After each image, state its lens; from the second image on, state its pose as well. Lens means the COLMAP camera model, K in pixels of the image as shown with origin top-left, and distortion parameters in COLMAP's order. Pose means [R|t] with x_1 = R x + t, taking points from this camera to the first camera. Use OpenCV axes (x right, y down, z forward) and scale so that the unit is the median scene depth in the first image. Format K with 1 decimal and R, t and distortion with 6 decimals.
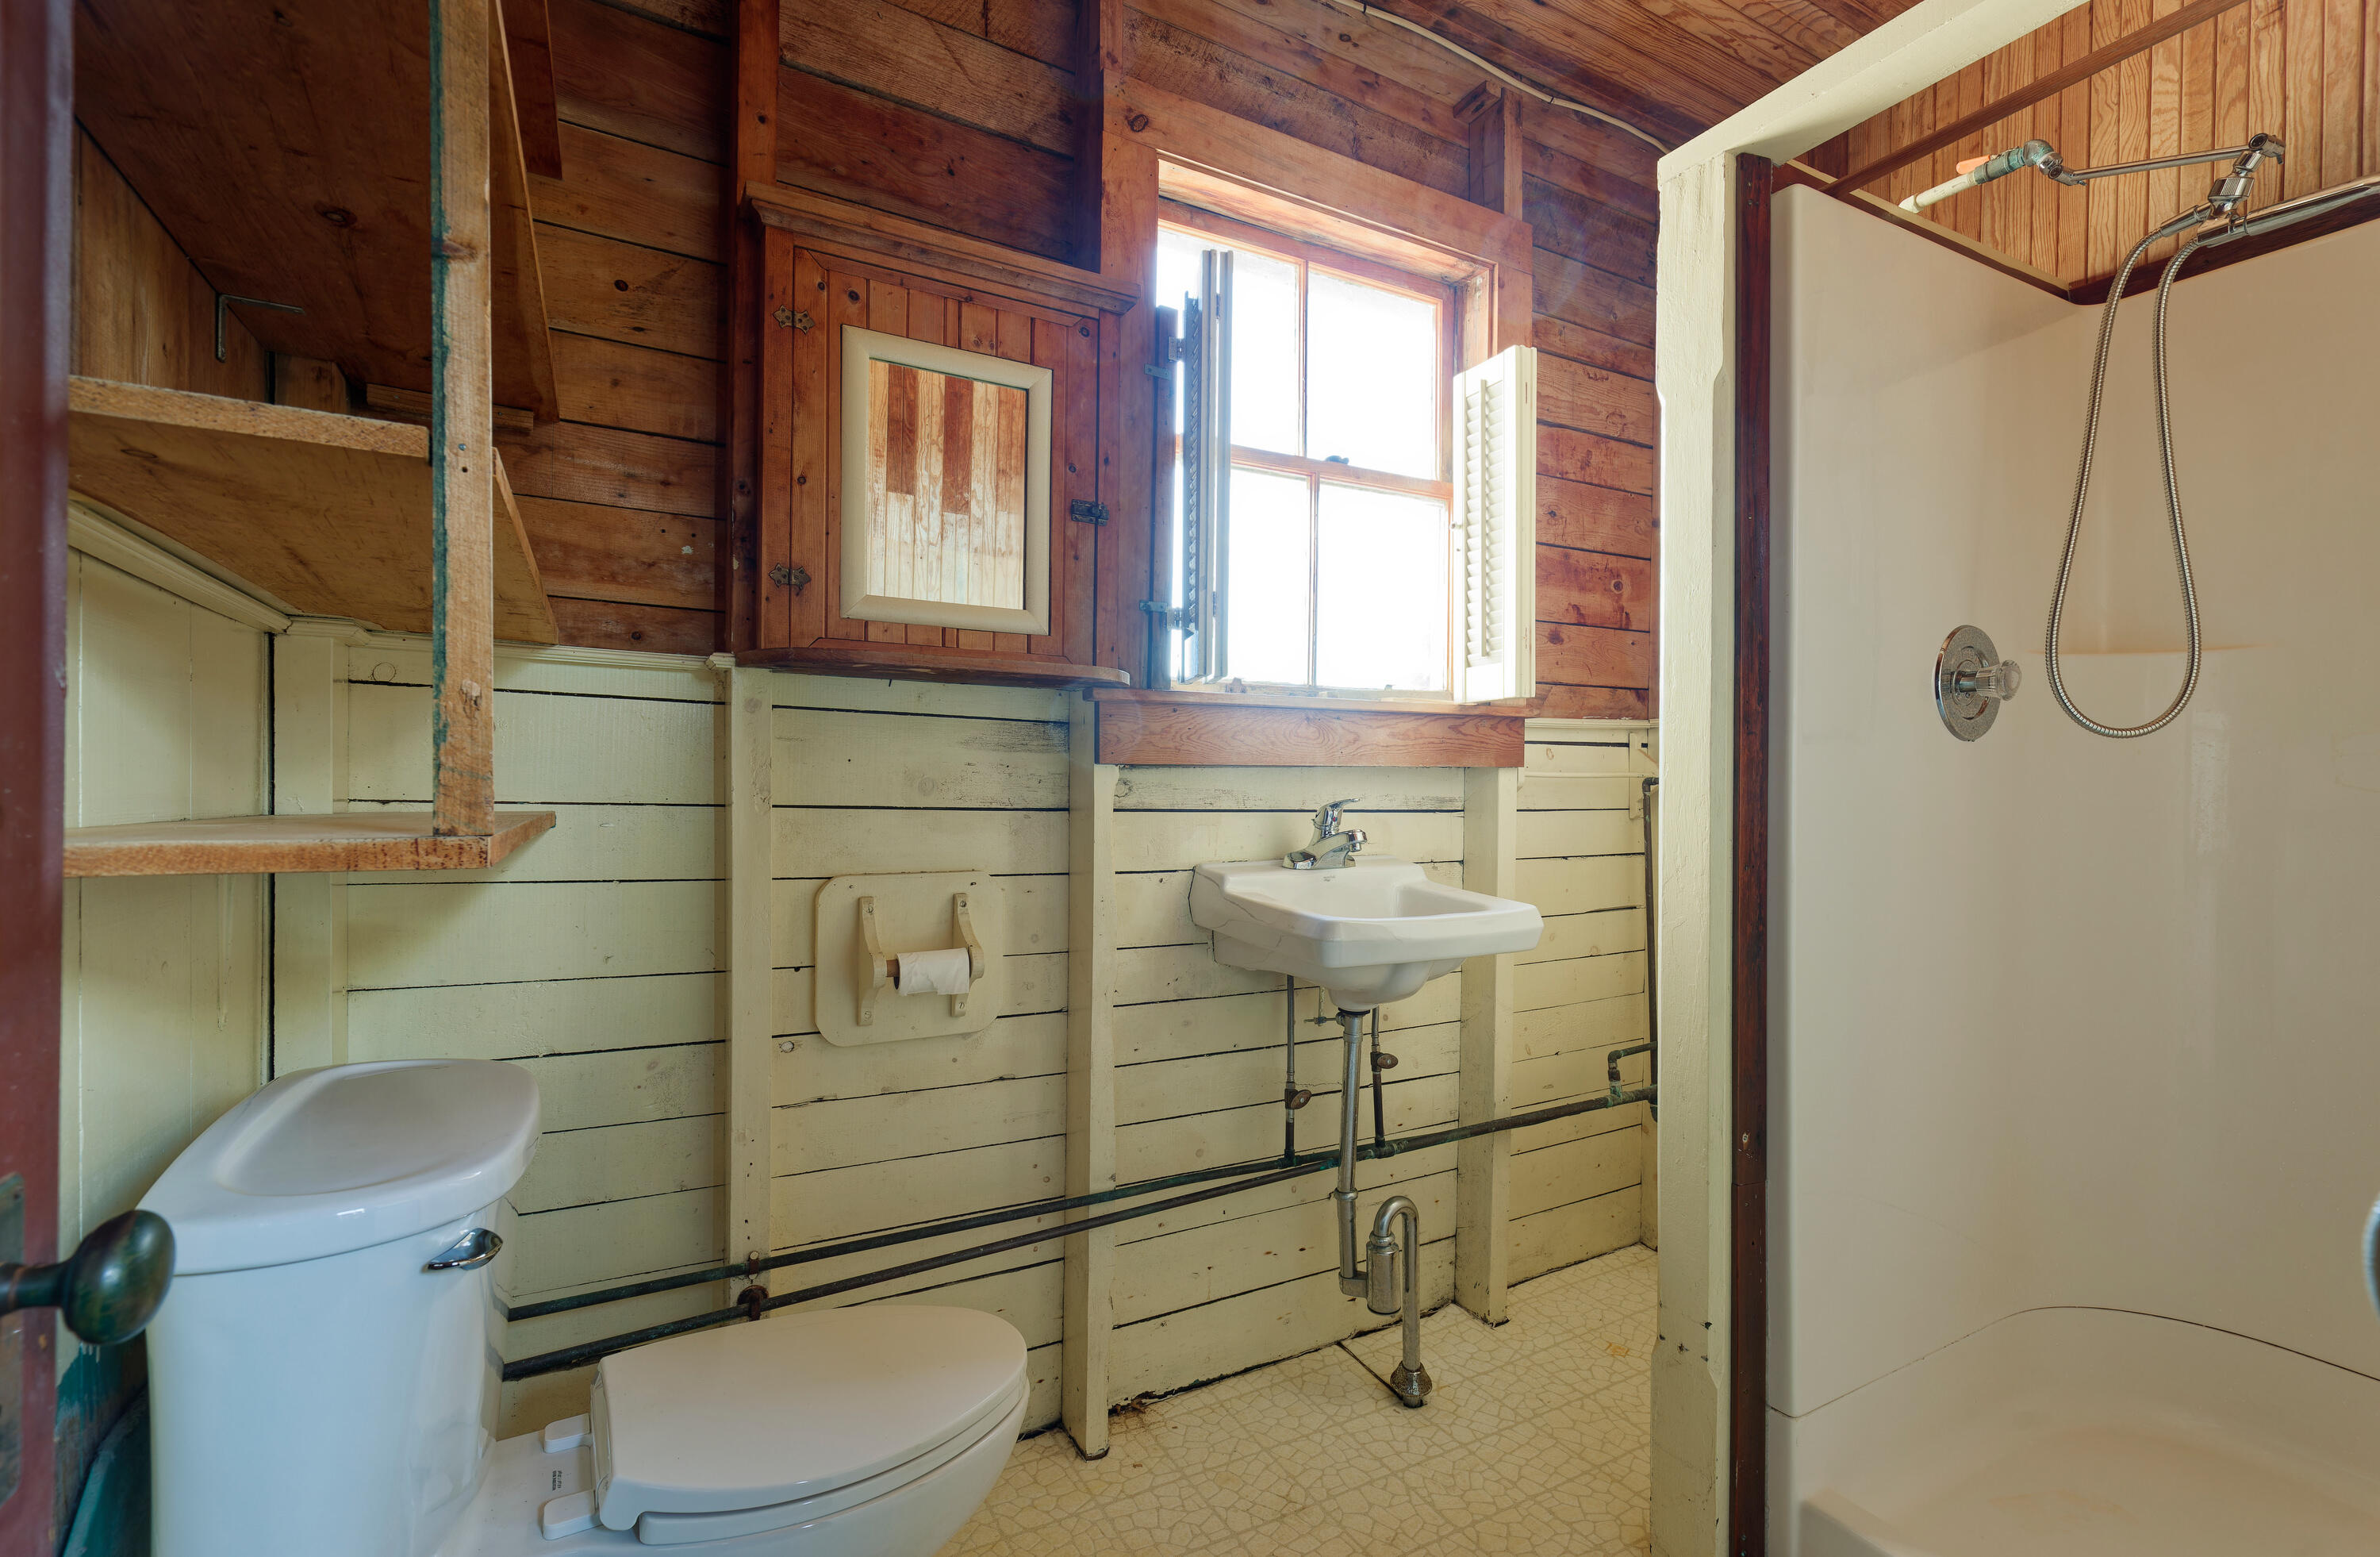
lens RADIAL K [[1046.8, 0, 1189.1], [0, 1046.8, 782.3], [0, 0, 1]] dist [0.000812, 0.000116]
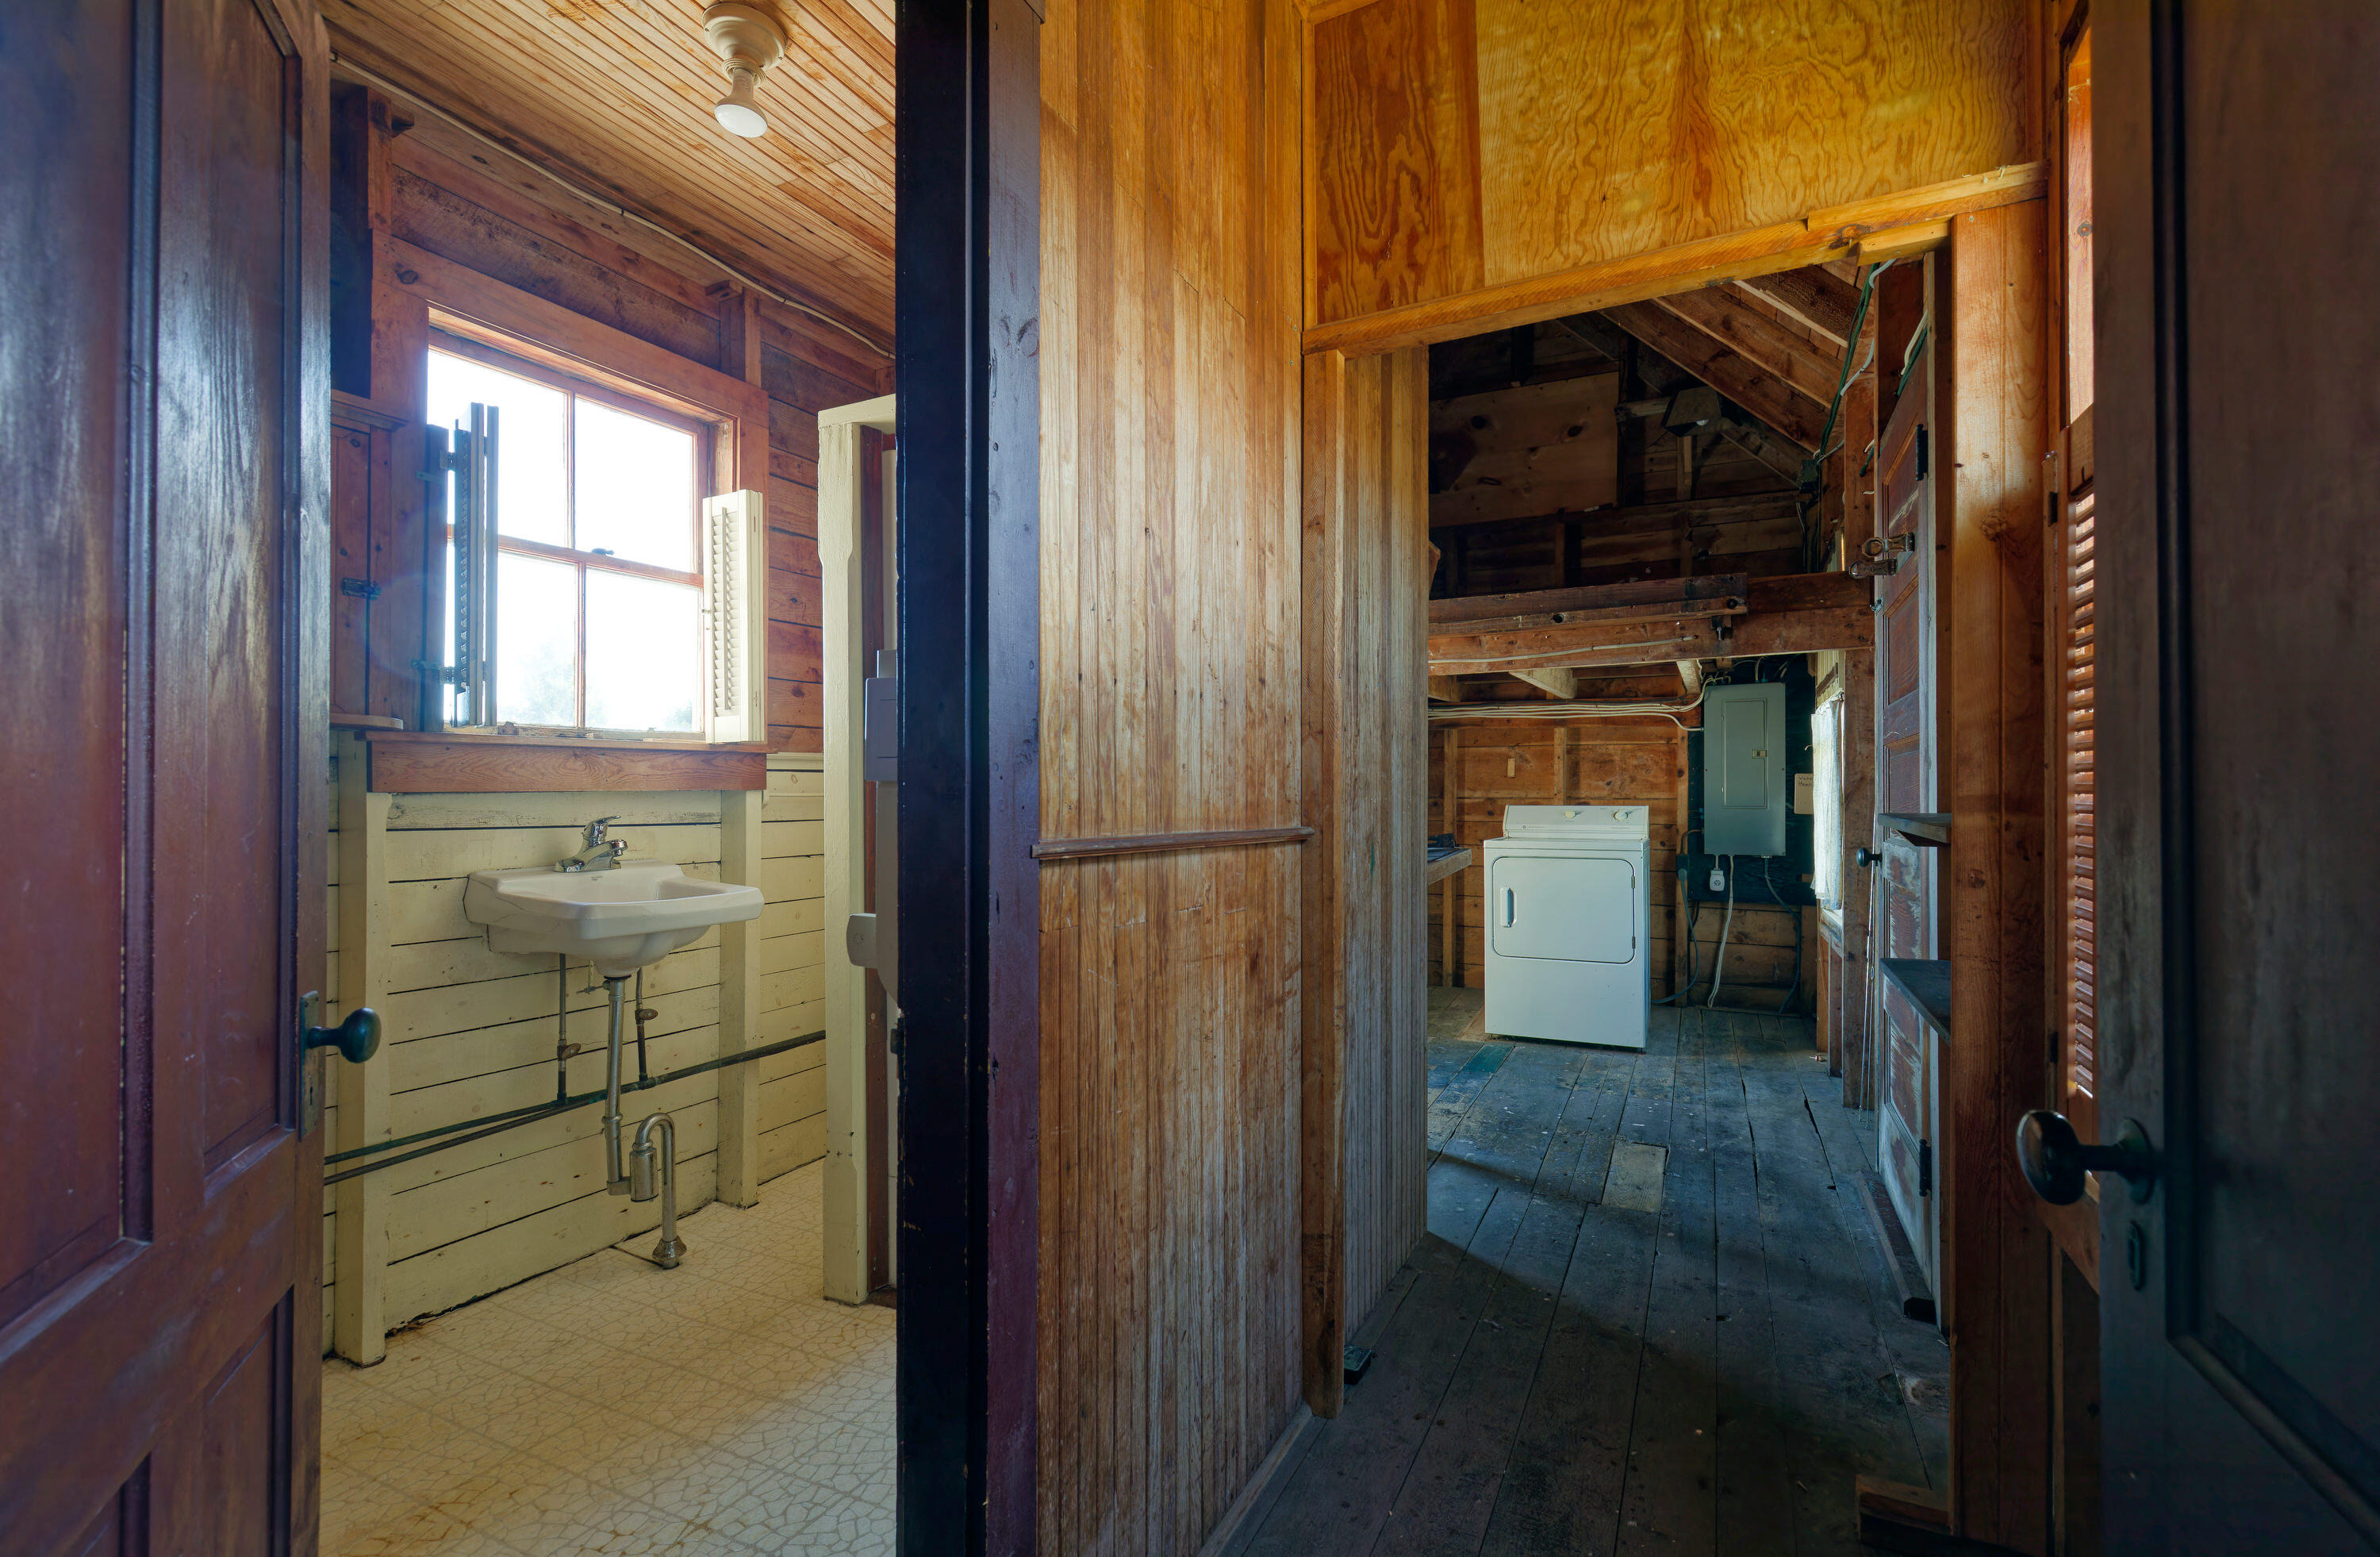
lens RADIAL K [[1046.8, 0, 1197.2], [0, 1046.8, 784.4], [0, 0, 1]] dist [0.000812, 0.000116]
pose [[0.822913, -0.006723, 0.568127, 0.010590], [0.011789, 0.999917, -0.005244, -0.008362], [-0.568044, 0.011013, 0.822924, -0.481245]]
